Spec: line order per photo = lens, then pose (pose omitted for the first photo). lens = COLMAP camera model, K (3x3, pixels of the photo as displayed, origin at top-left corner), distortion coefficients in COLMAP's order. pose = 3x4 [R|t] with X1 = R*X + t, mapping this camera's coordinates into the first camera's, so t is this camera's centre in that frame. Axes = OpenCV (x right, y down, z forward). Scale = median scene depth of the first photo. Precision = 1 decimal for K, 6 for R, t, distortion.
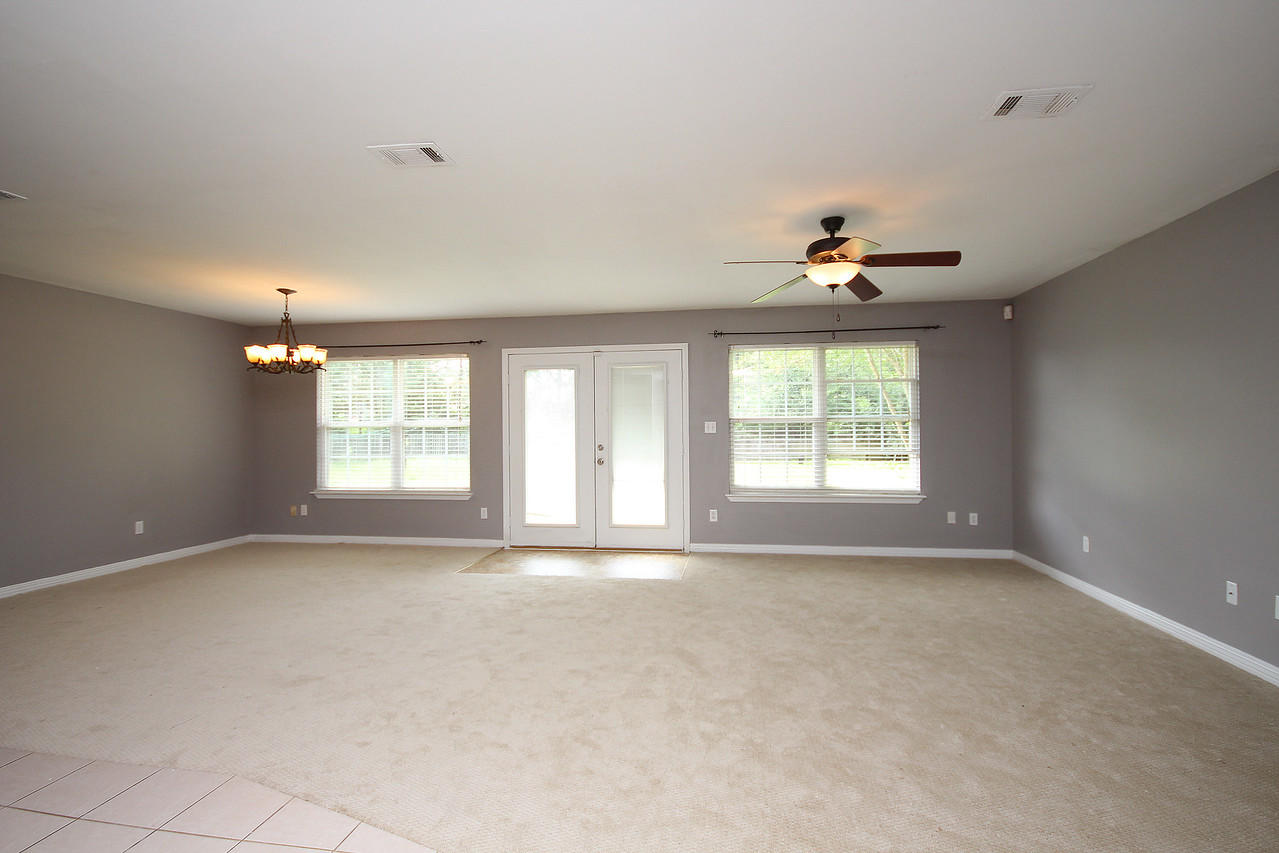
lens RADIAL K [[608.9, 0, 639.5], [0, 608.9, 426.5], [0, 0, 1]] dist [-0.003926, -0.000390]
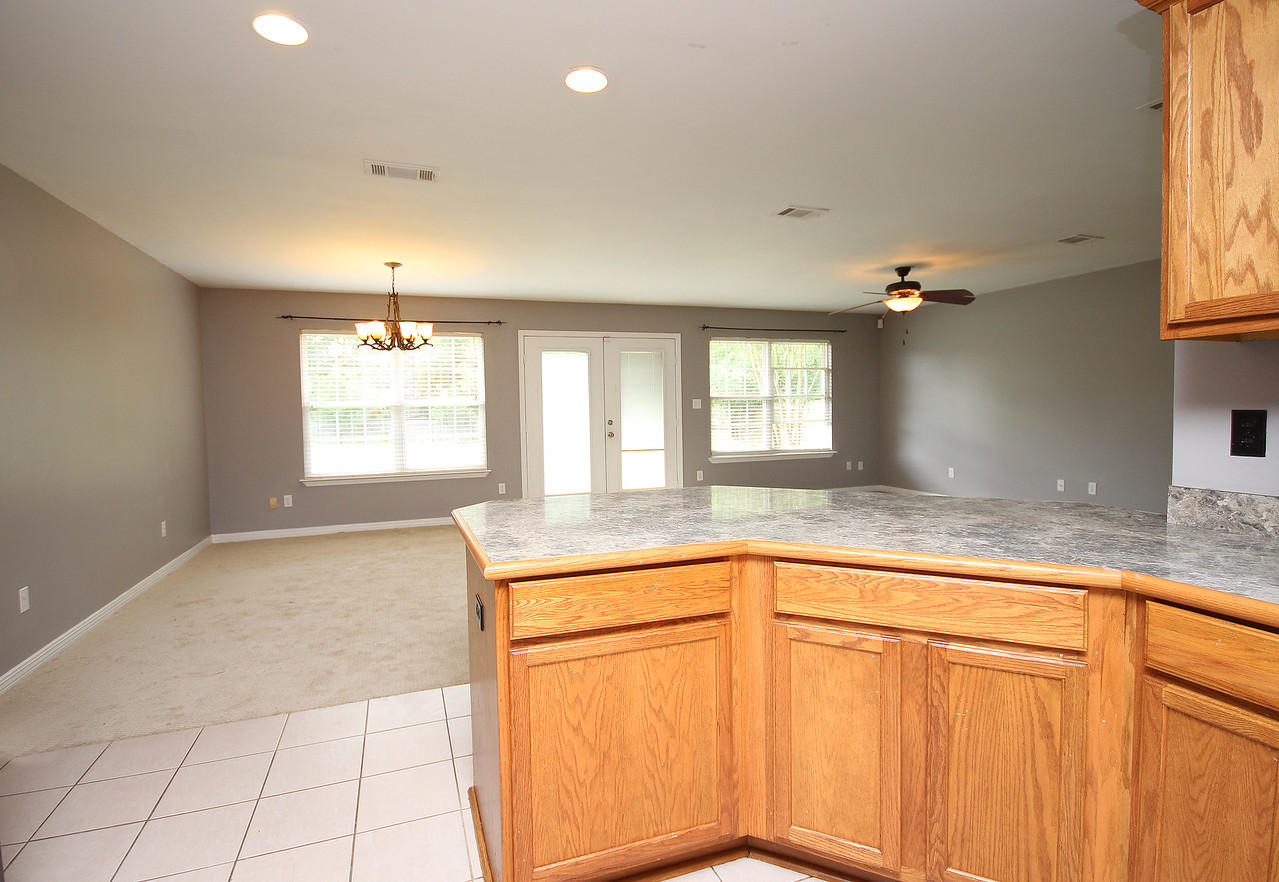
lens RADIAL K [[640.1, 0, 639.5], [0, 640.1, 441.0], [0, 0, 1]] dist [0.000808, 0.000111]
pose [[0.872988, -0.035465, 0.486451, -0.598115], [0.008096, 0.998269, 0.058250, -0.000262], [-0.487675, -0.046913, 0.871764, -0.066410]]
